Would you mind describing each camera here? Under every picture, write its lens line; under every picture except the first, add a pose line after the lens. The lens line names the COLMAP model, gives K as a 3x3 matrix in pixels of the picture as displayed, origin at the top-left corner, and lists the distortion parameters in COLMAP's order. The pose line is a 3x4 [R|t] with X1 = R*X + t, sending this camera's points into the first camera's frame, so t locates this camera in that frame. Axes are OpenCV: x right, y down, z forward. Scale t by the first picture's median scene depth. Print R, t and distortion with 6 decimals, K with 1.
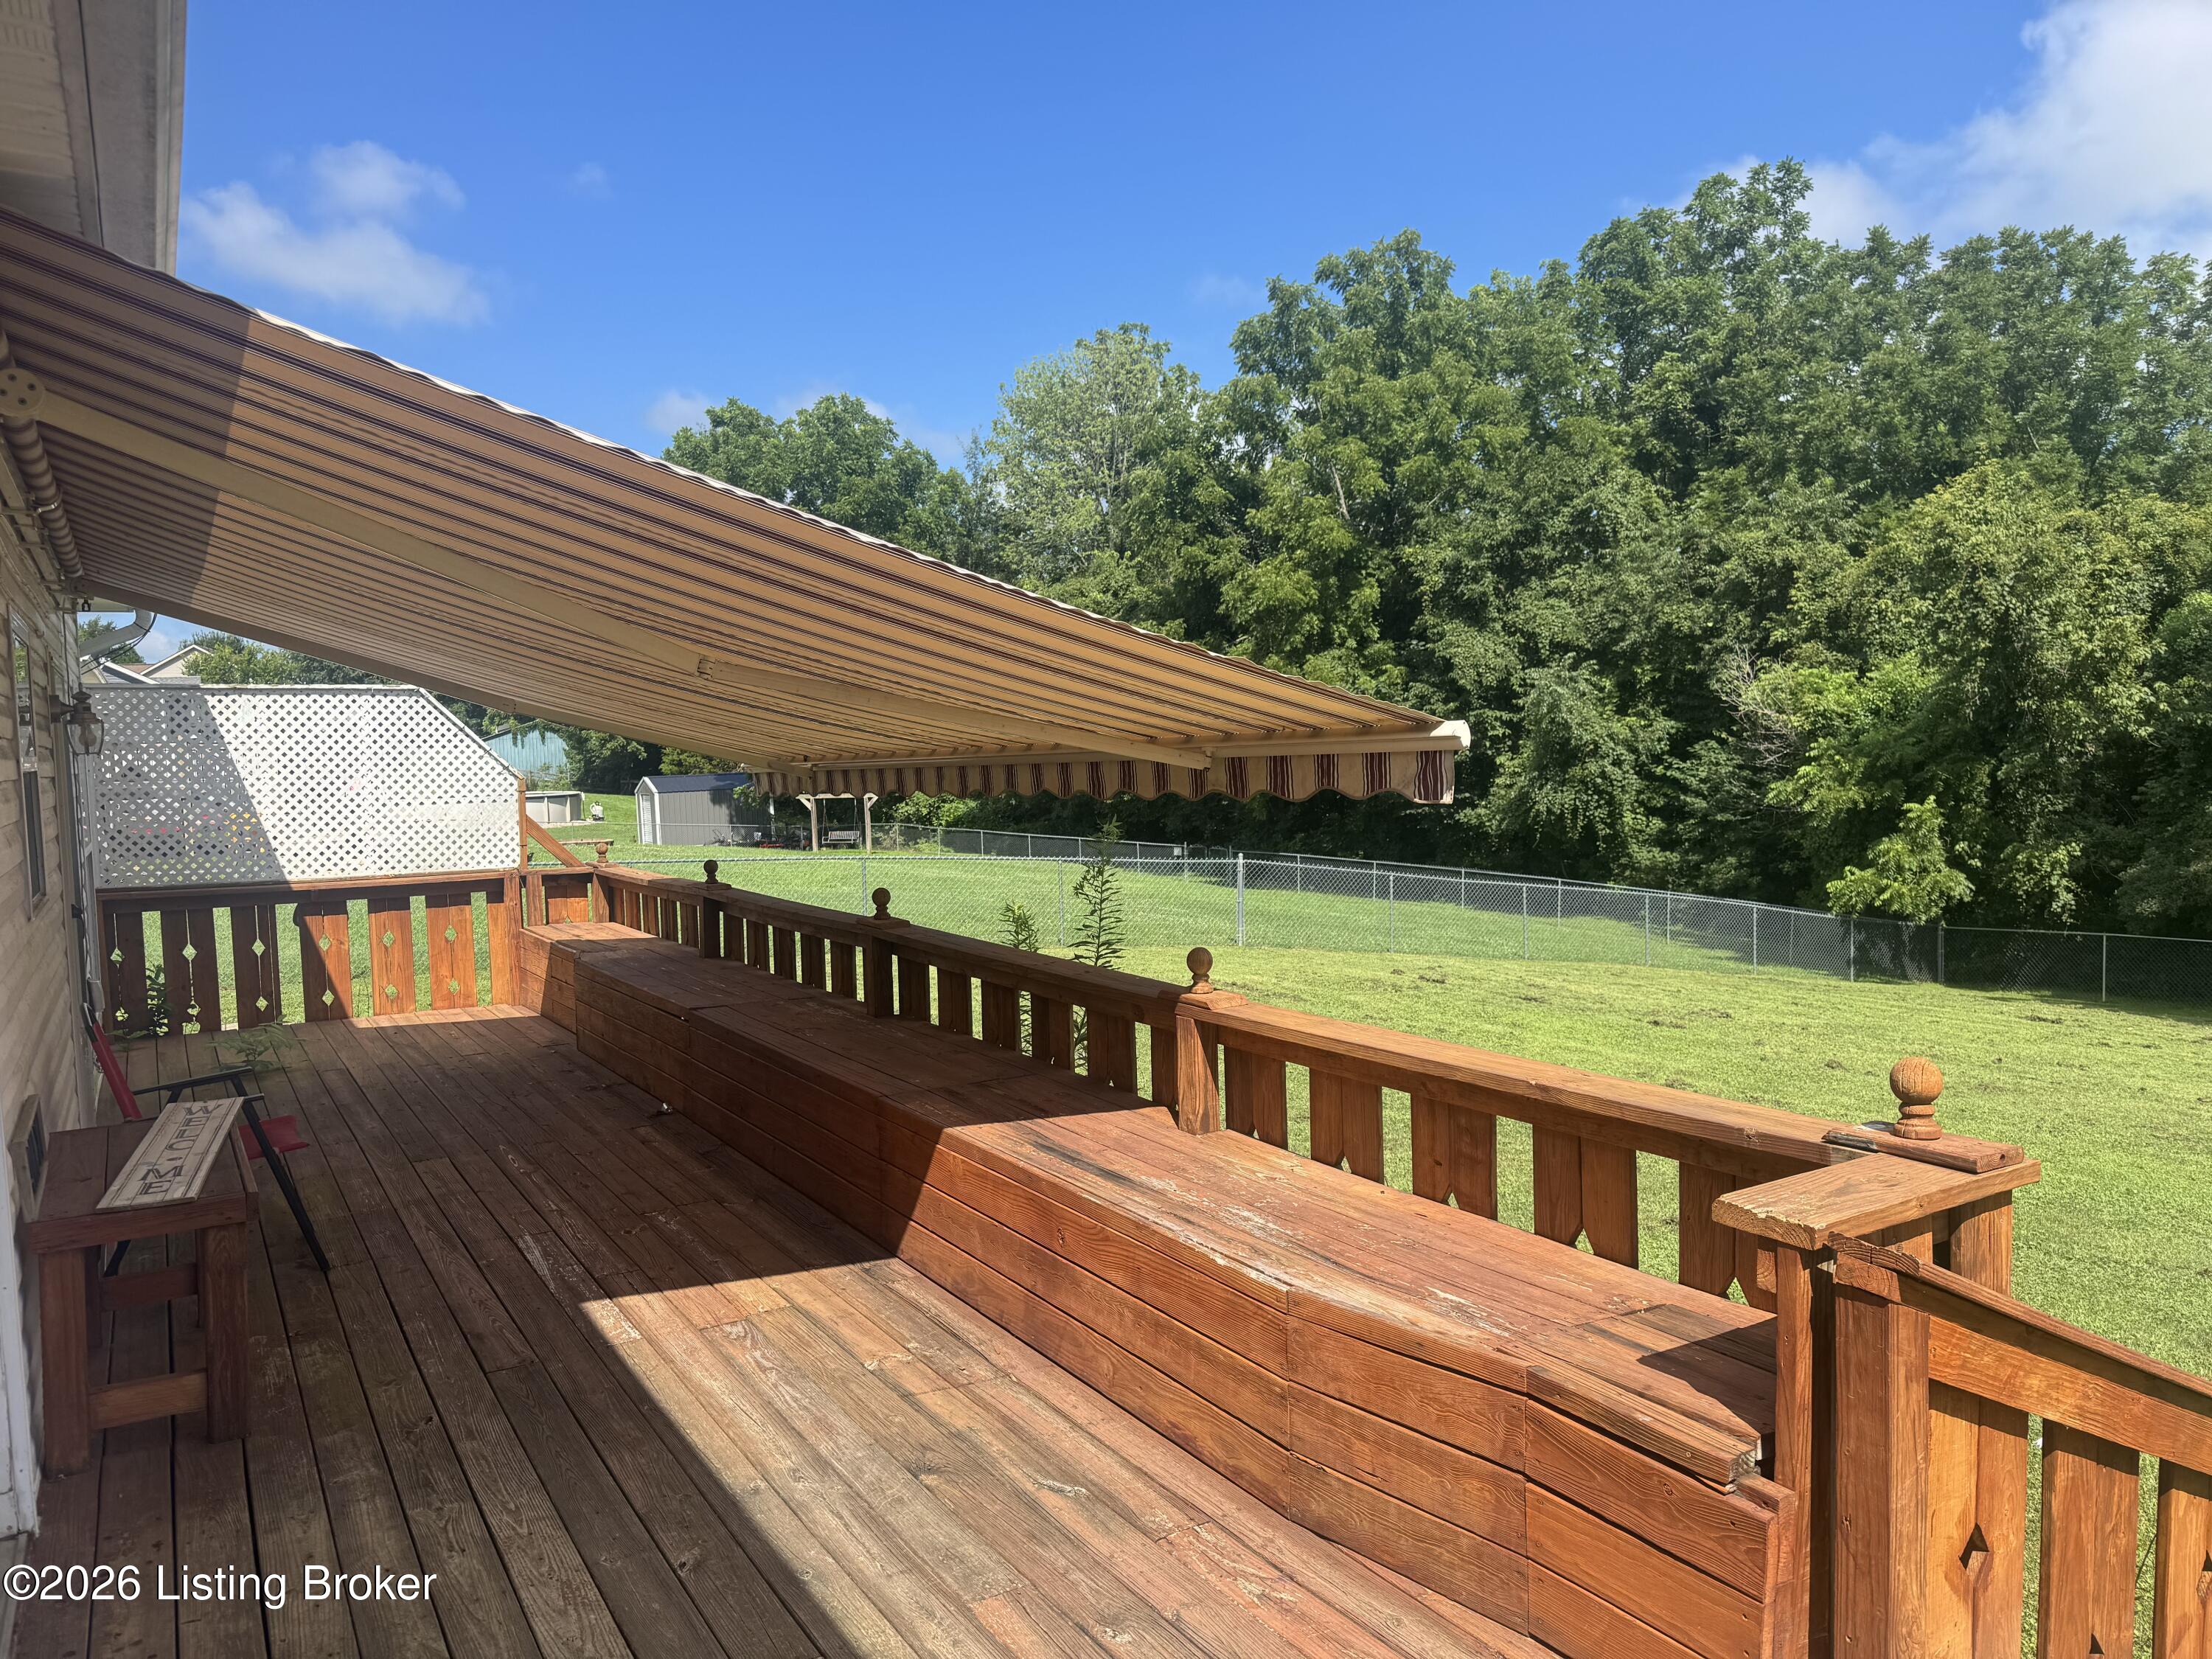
lens RADIAL K [[1535.5, 0, 1093.9], [0, 1535.5, 817.3], [0, 0, 1]] dist [0.036041, -0.030199]
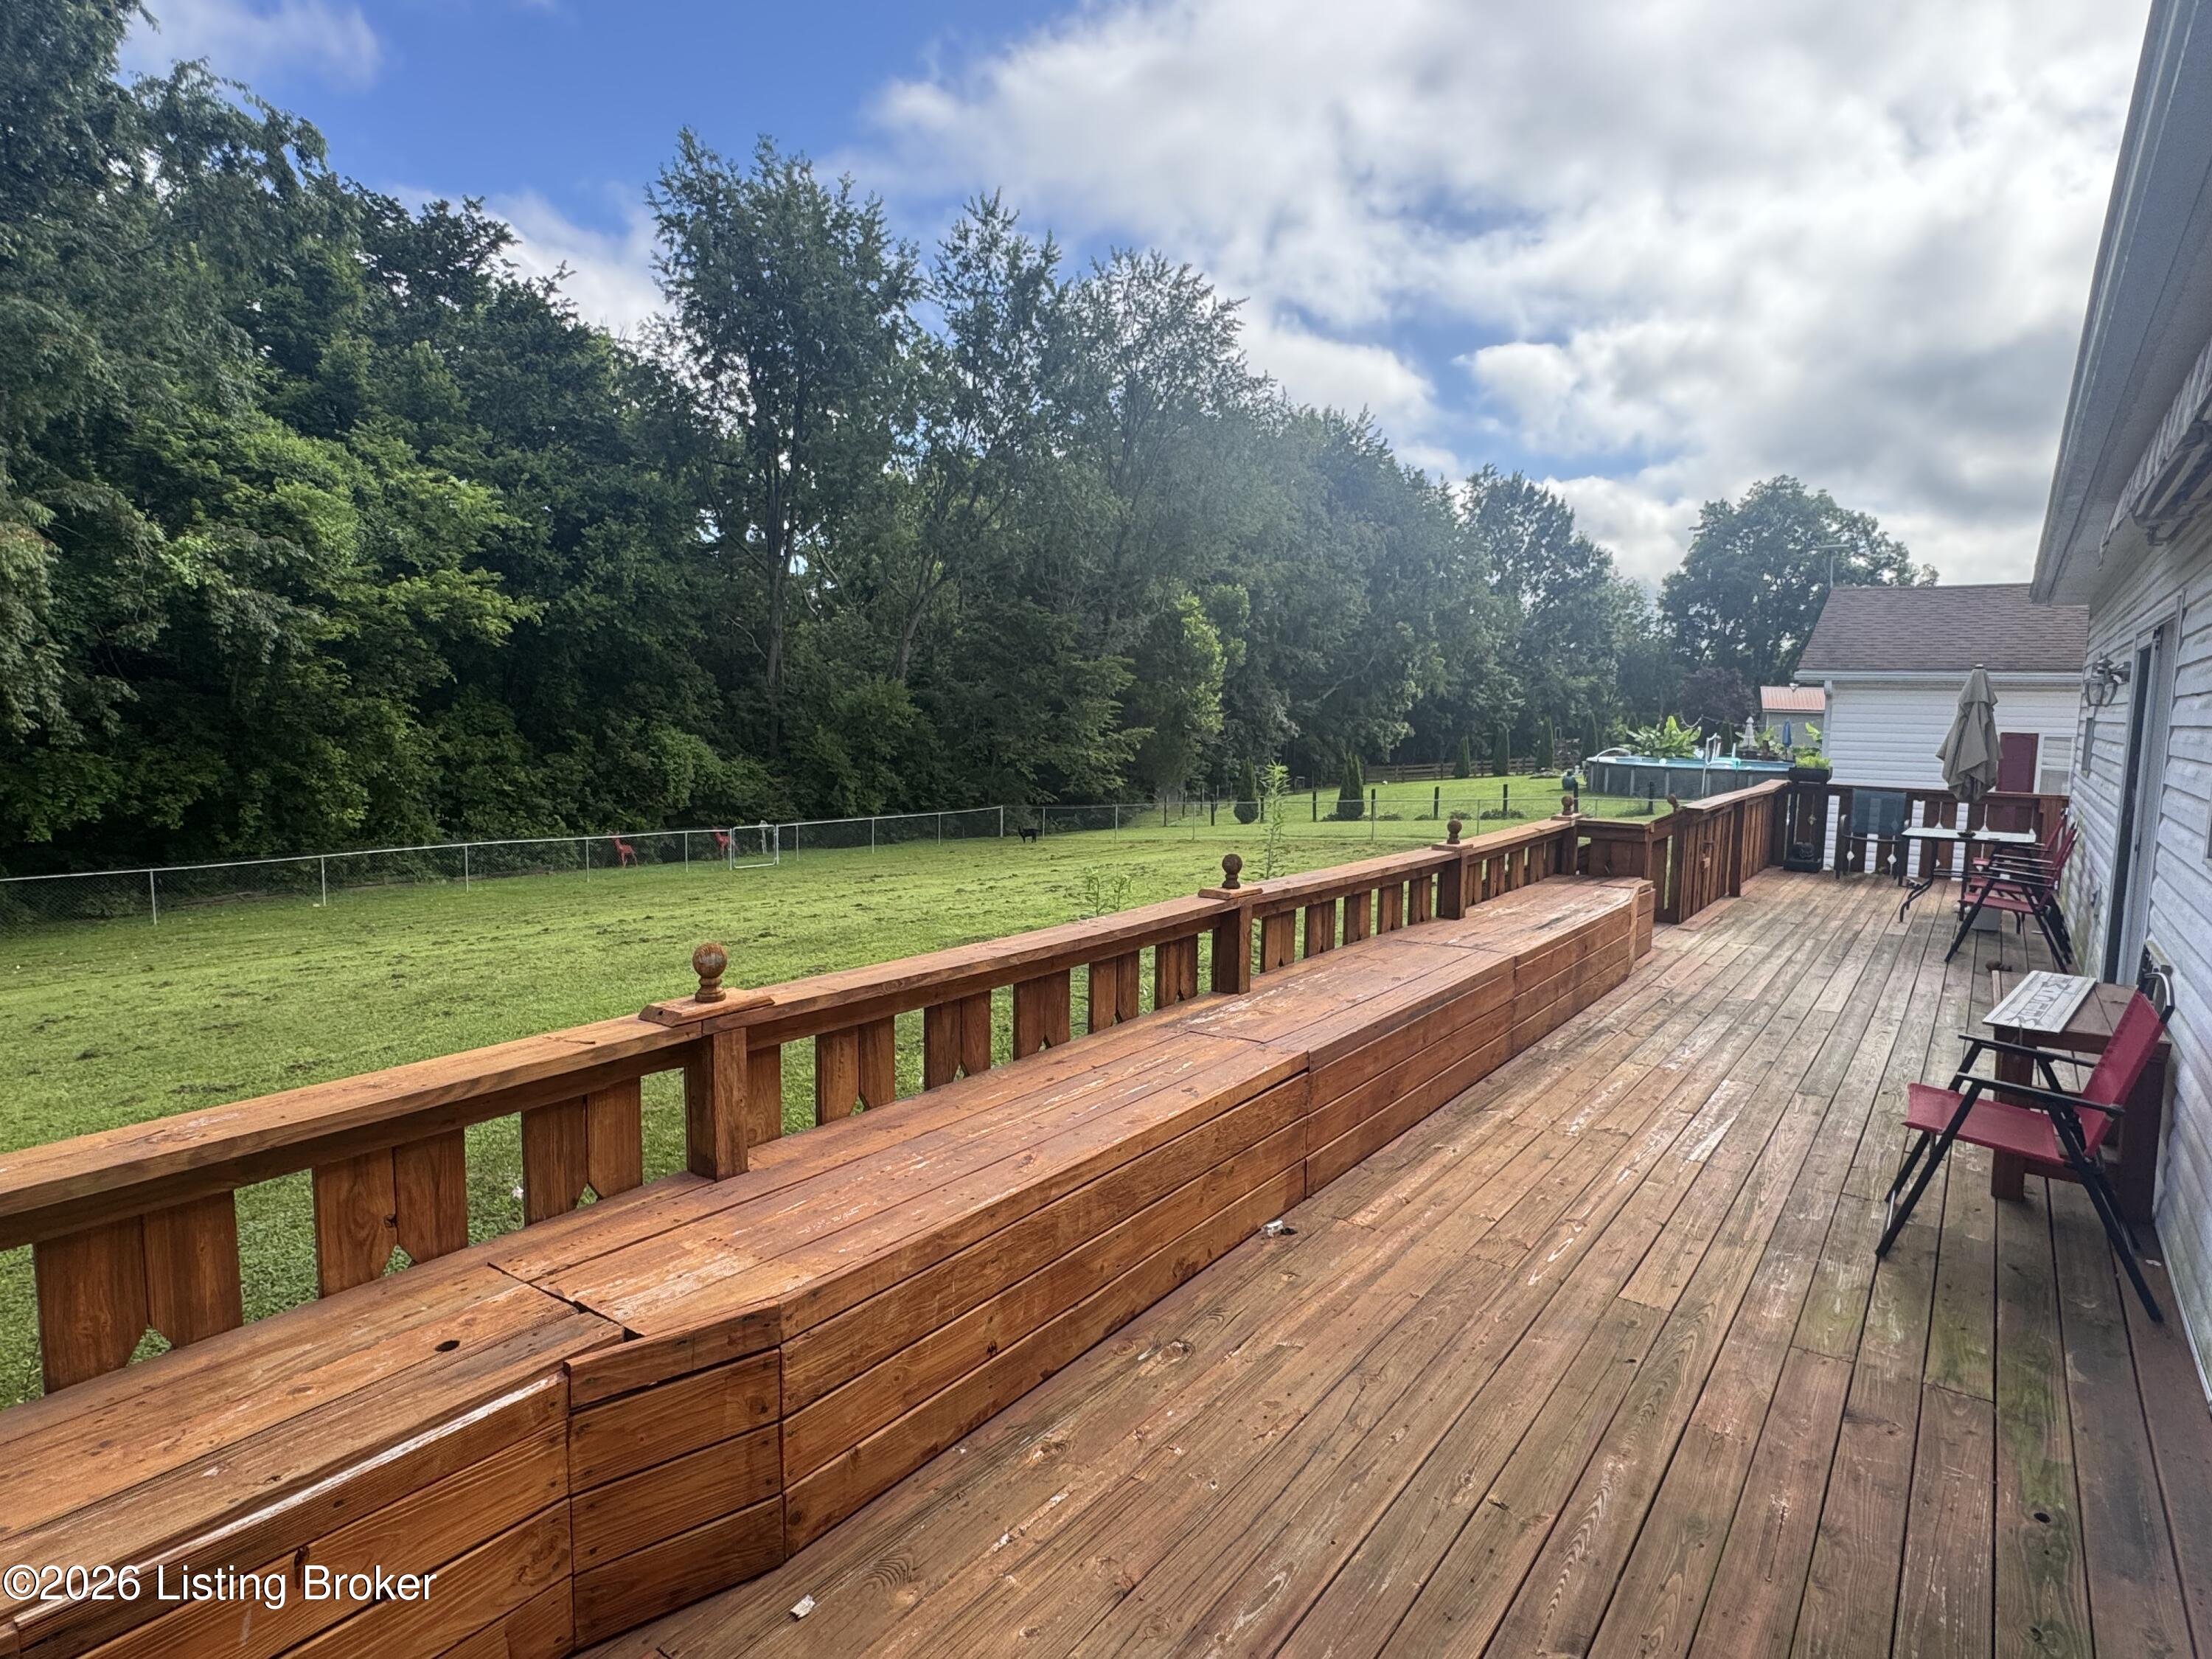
lens RADIAL K [[1226.8, 0, 1107.0], [0, 1226.8, 829.8], [0, 0, 1]] dist [-0.004769, 0.000890]
pose [[-0.381779, -0.066470, 0.921860, -0.281035], [0.046708, 0.994749, 0.091069, -0.014075], [-0.923073, 0.077826, -0.376669, 0.481751]]
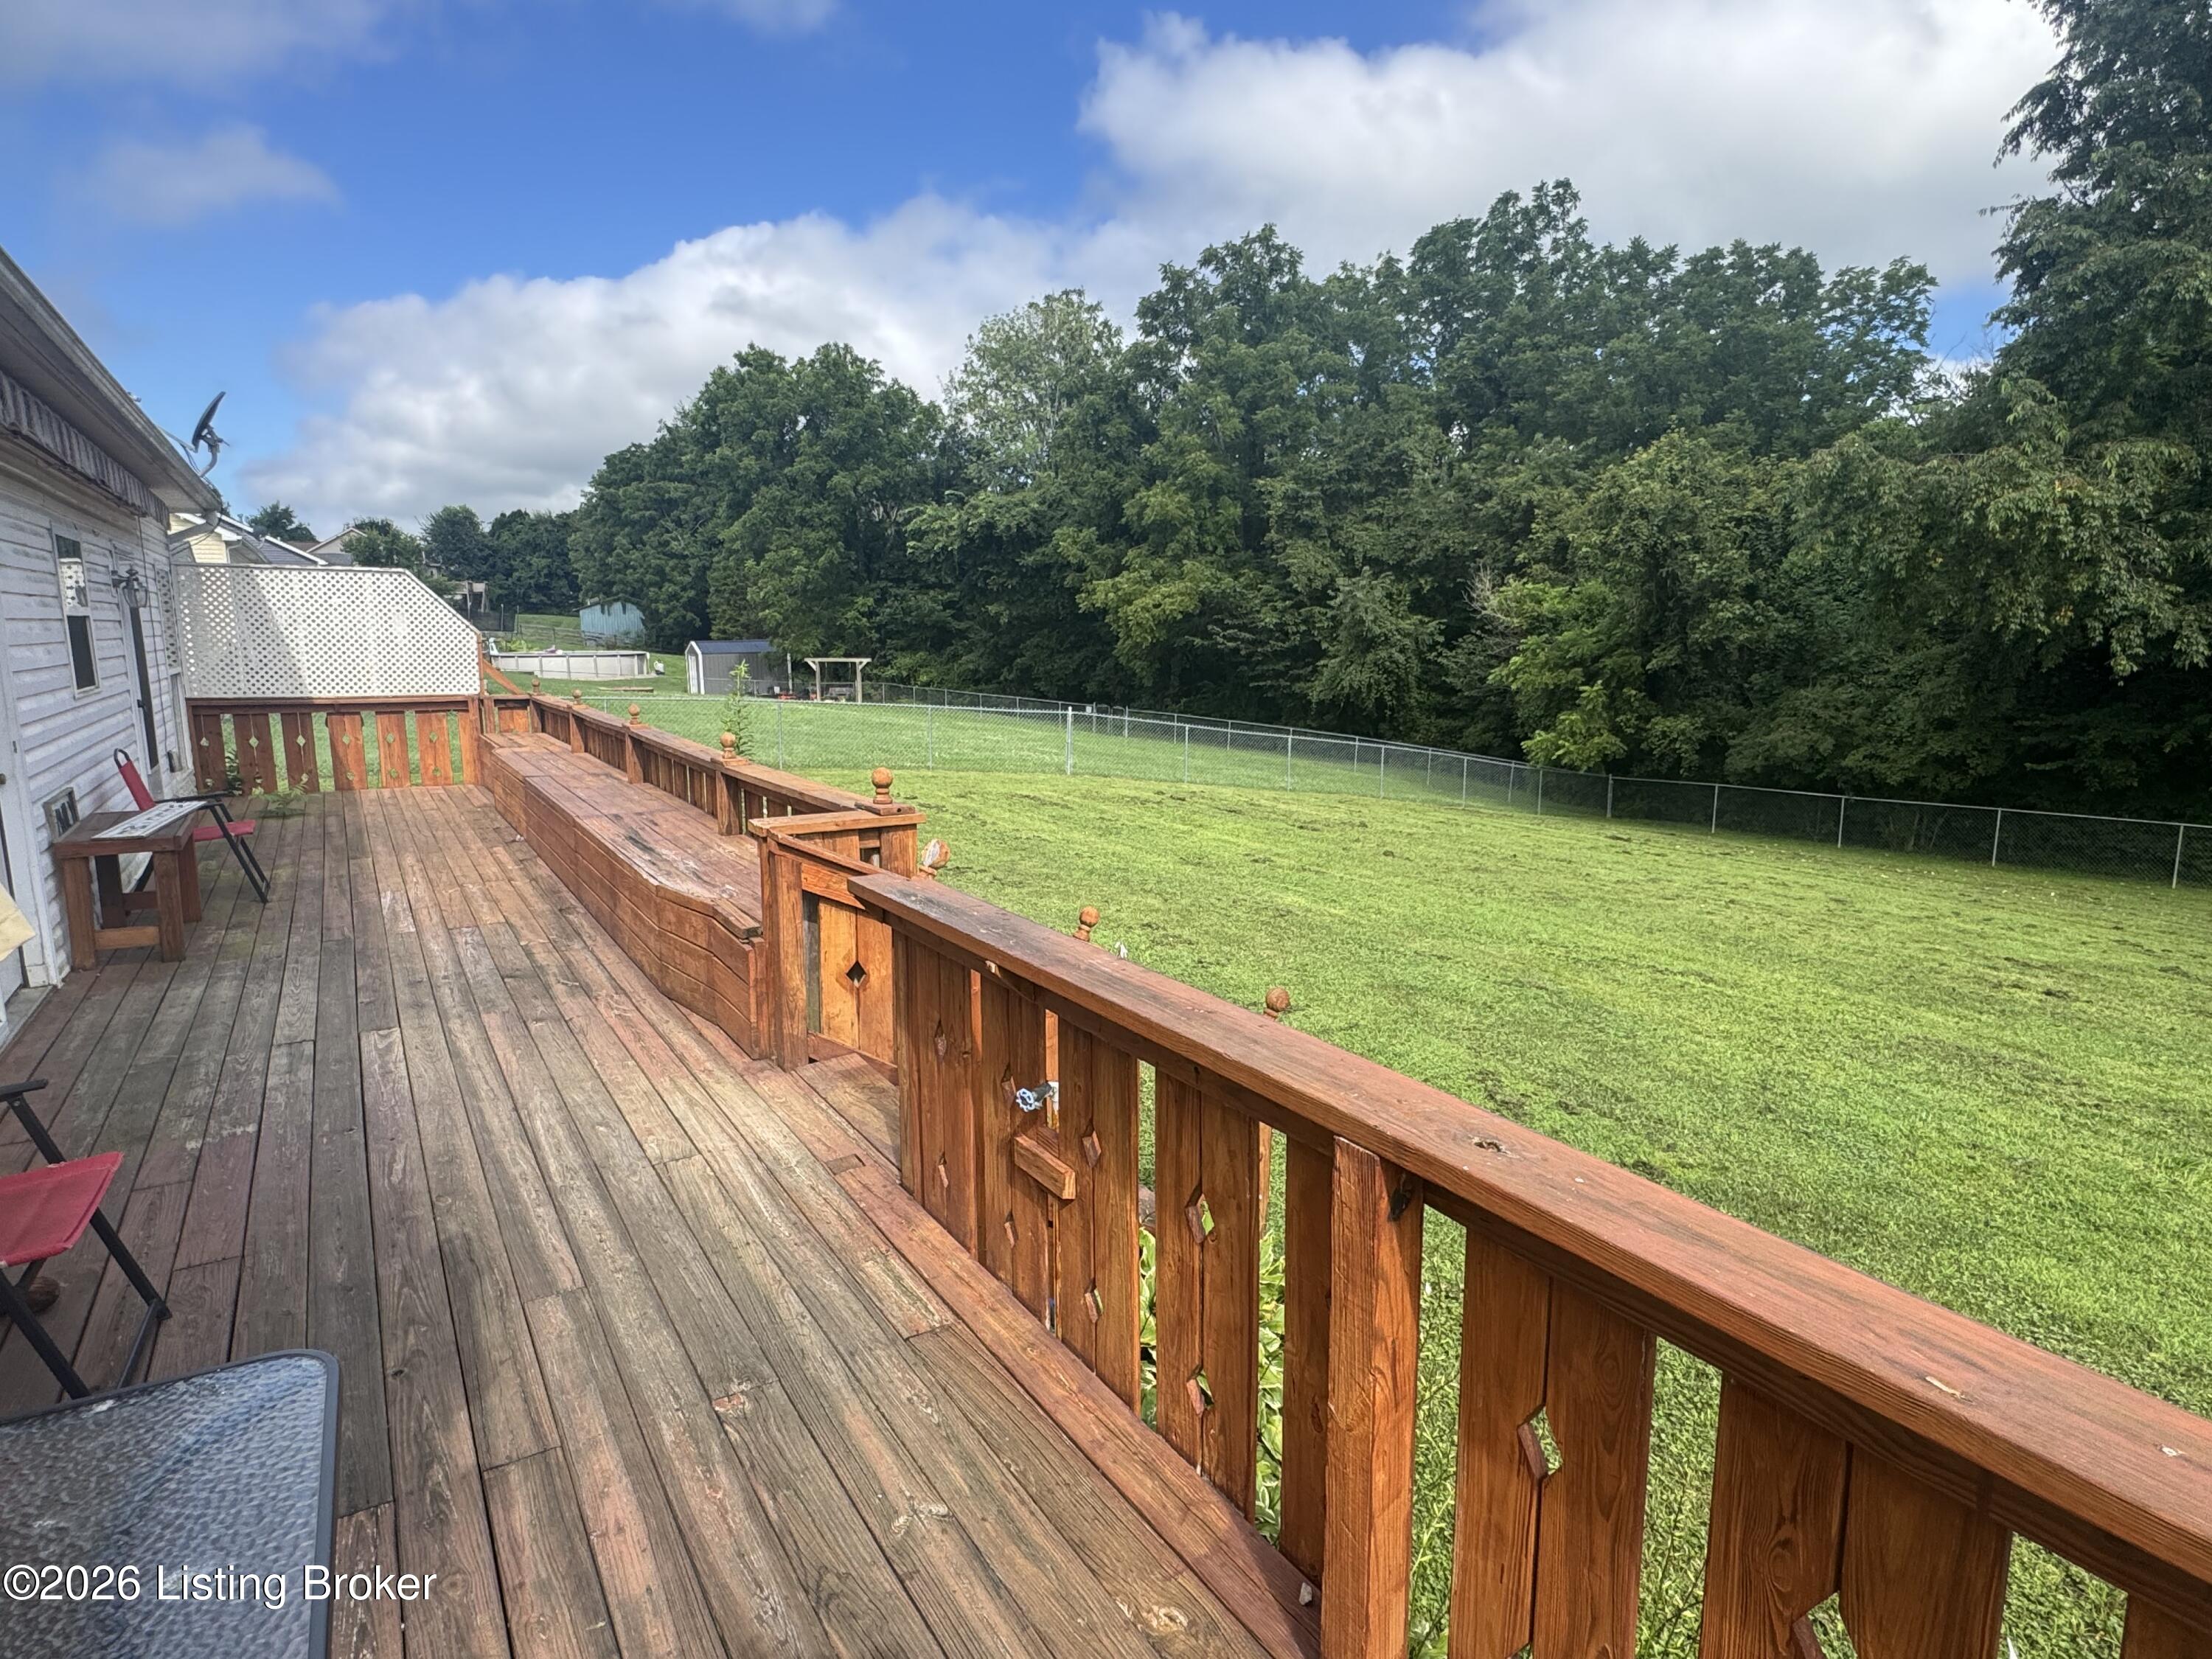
lens RADIAL K [[1226.8, 0, 1109.1], [0, 1226.8, 820.7], [0, 0, 1]] dist [-0.004769, 0.000890]
pose [[0.999504, 0.026695, 0.016705, 0.071821], [-0.028359, 0.993648, 0.108900, 0.002685], [-0.013692, -0.109320, 0.993912, -0.064578]]
